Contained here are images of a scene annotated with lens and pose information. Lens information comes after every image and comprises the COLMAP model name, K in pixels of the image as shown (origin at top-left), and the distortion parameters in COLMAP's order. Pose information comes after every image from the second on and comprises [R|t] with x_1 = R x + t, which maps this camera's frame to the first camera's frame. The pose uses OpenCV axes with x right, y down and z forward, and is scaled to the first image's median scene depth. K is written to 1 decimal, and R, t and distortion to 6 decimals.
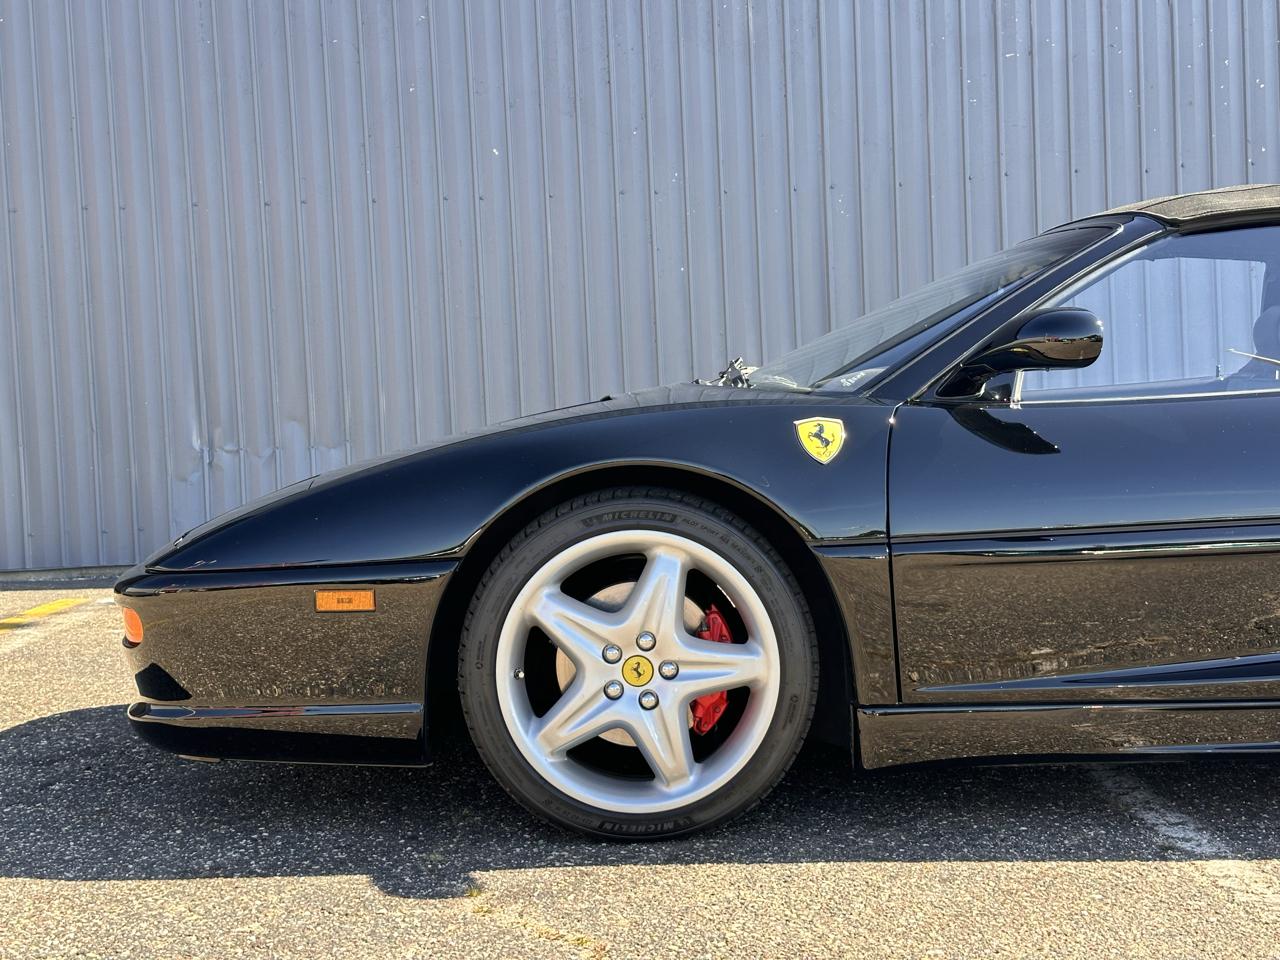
lens RADIAL K [[1747.0, 0, 640.0], [0, 1747.0, 480.0], [0, 0, 1]] dist [0.079069, -0.095481]
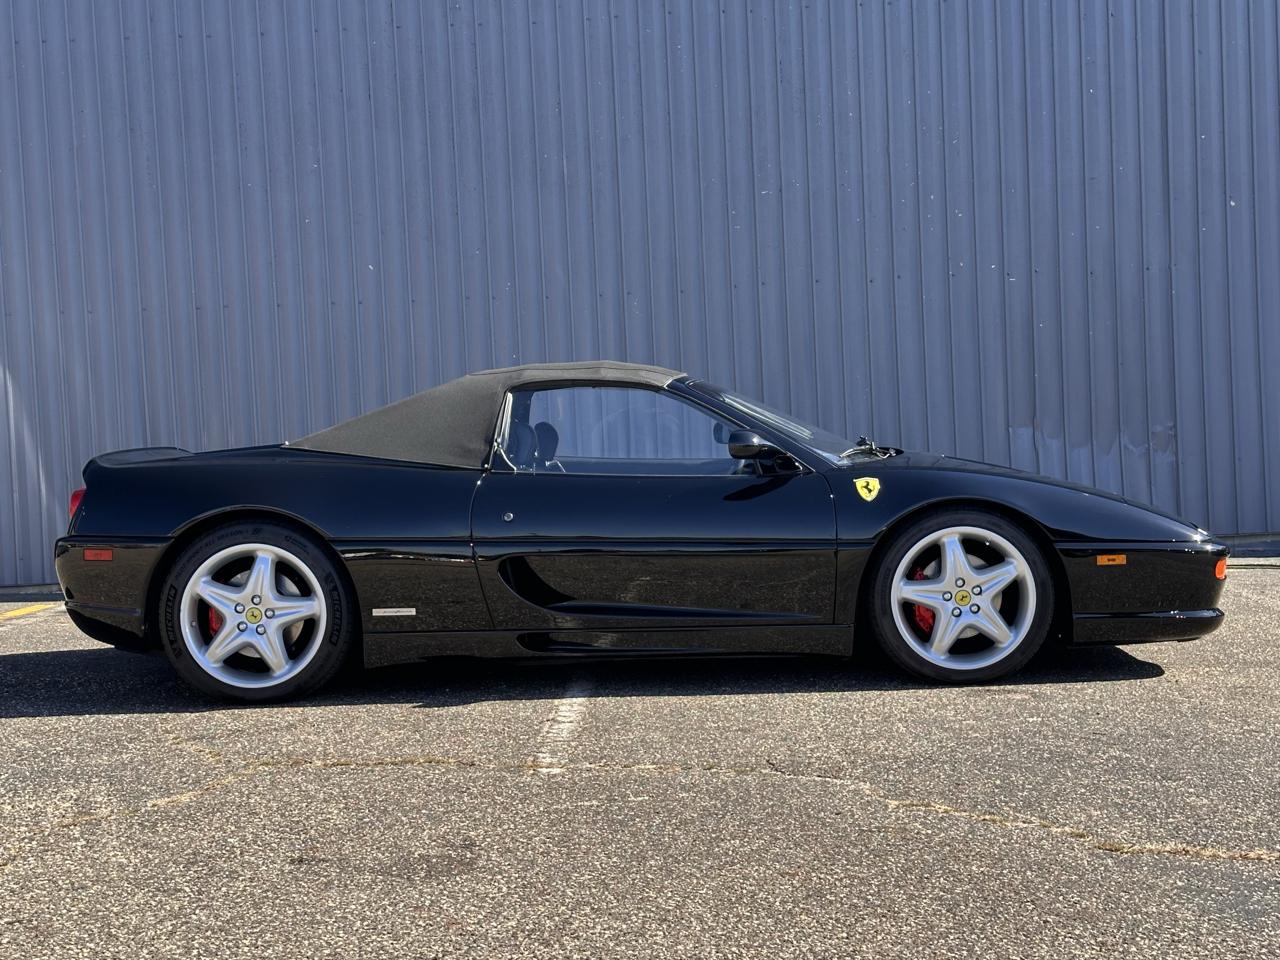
lens RADIAL K [[1661.6, 0, 600.4], [0, 1661.6, 511.6], [0, 0, 1]] dist [0.040847, -0.068089]
pose [[0.999616, 0.000447, -0.027709, 0.333835], [-0.000428, 1.000000, 0.000689, -0.013757], [0.027710, -0.000677, 0.999616, -0.653222]]
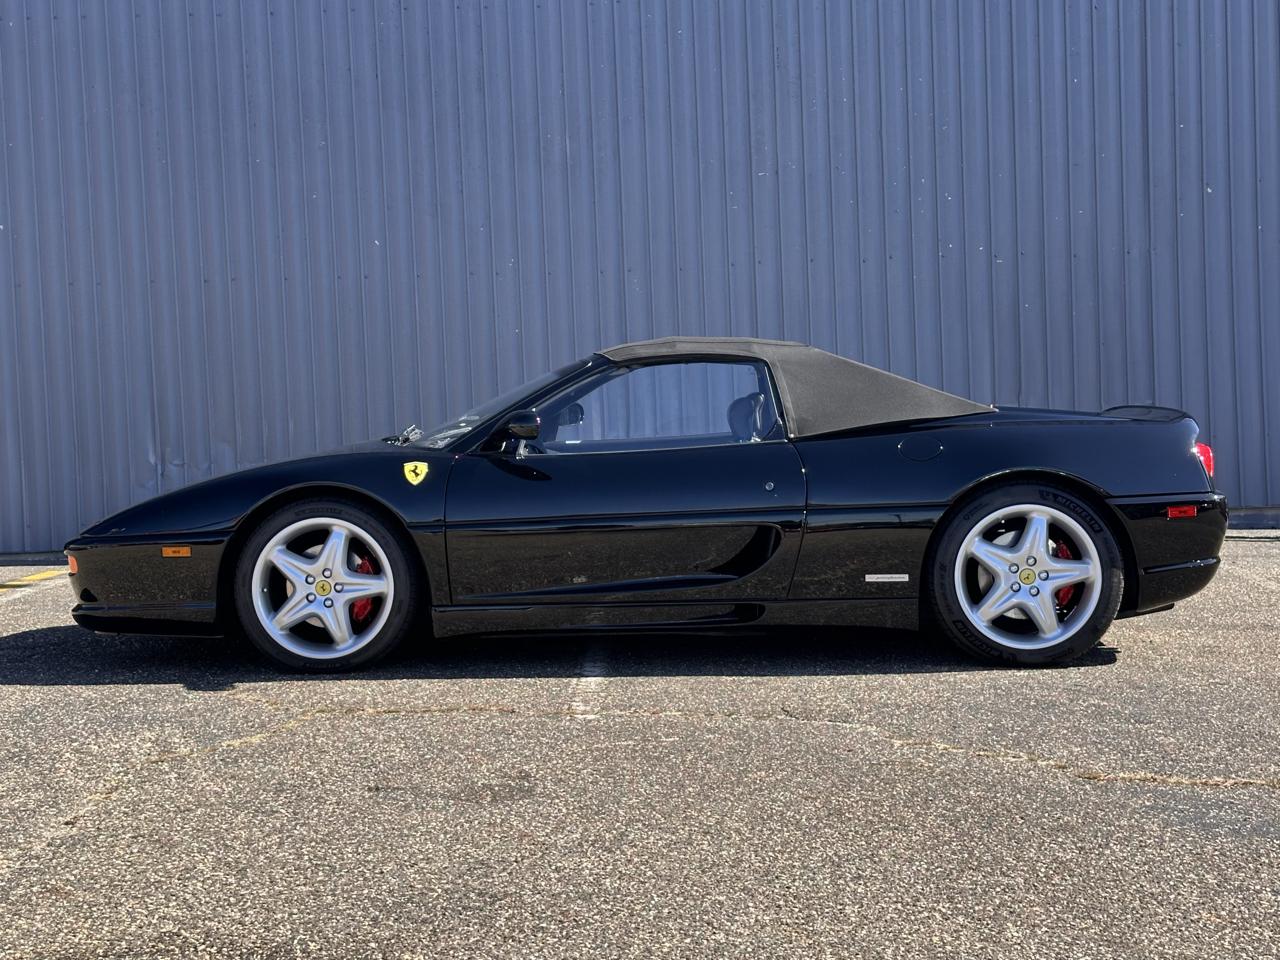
lens RADIAL K [[1694.9, 0, 640.0], [0, 1694.9, 480.0], [0, 0, 1]] dist [0.004534, 0.058030]
pose [[0.999946, 0.006135, 0.008393, 0.293373], [-0.006117, 0.999979, -0.002144, -0.010735], [-0.008406, 0.002092, 0.999962, -0.804634]]
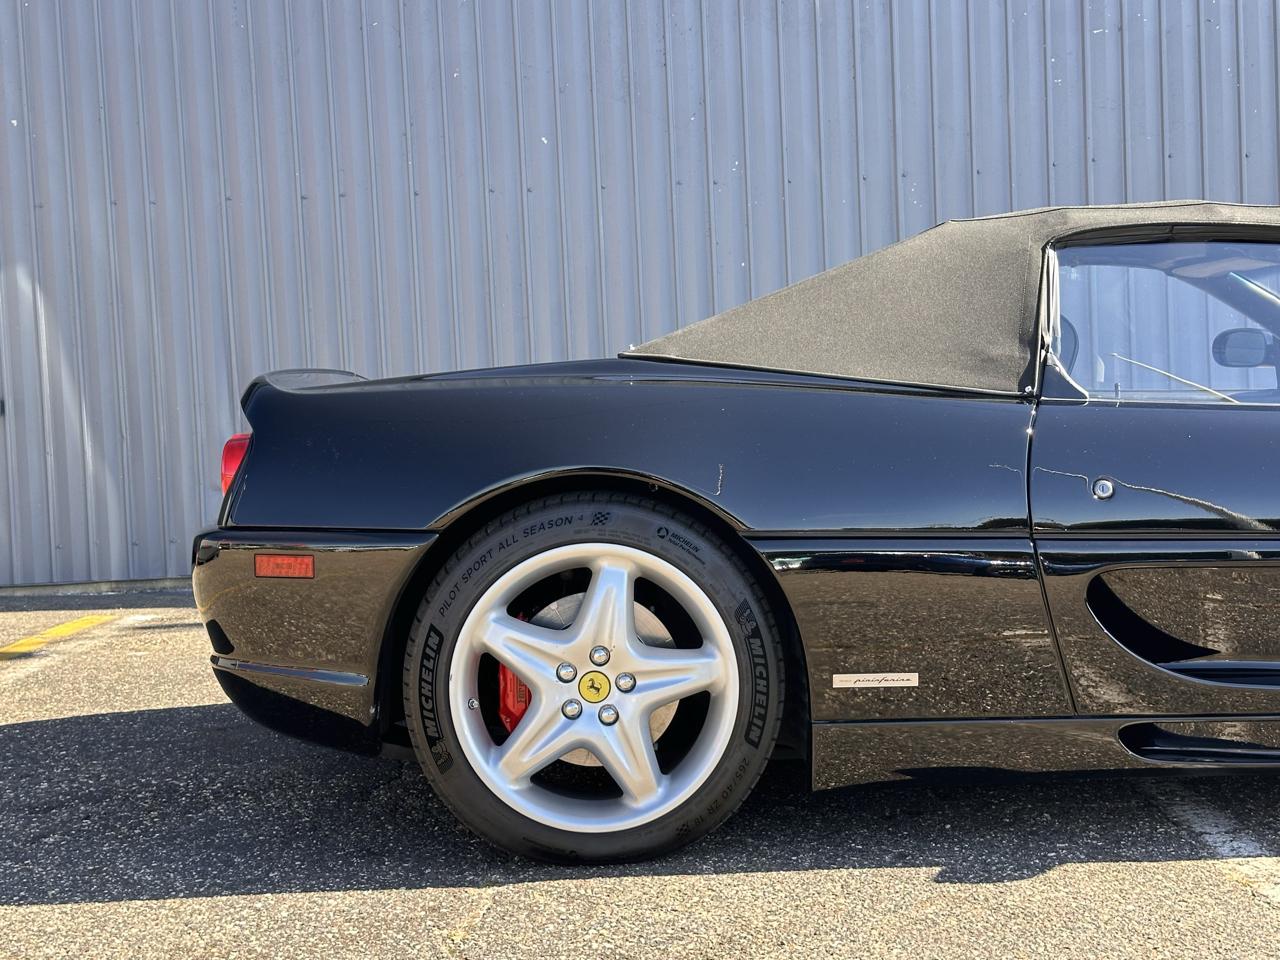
lens RADIAL K [[1798.2, 0, 629.6], [0, 1798.2, 506.5], [0, 0, 1]] dist [0.128379, -0.352772]
pose [[0.999215, 0.000863, -0.039608, 0.004896], [-0.000318, 0.999905, 0.013770, -0.011195], [0.039616, -0.013747, 0.999120, 0.080232]]
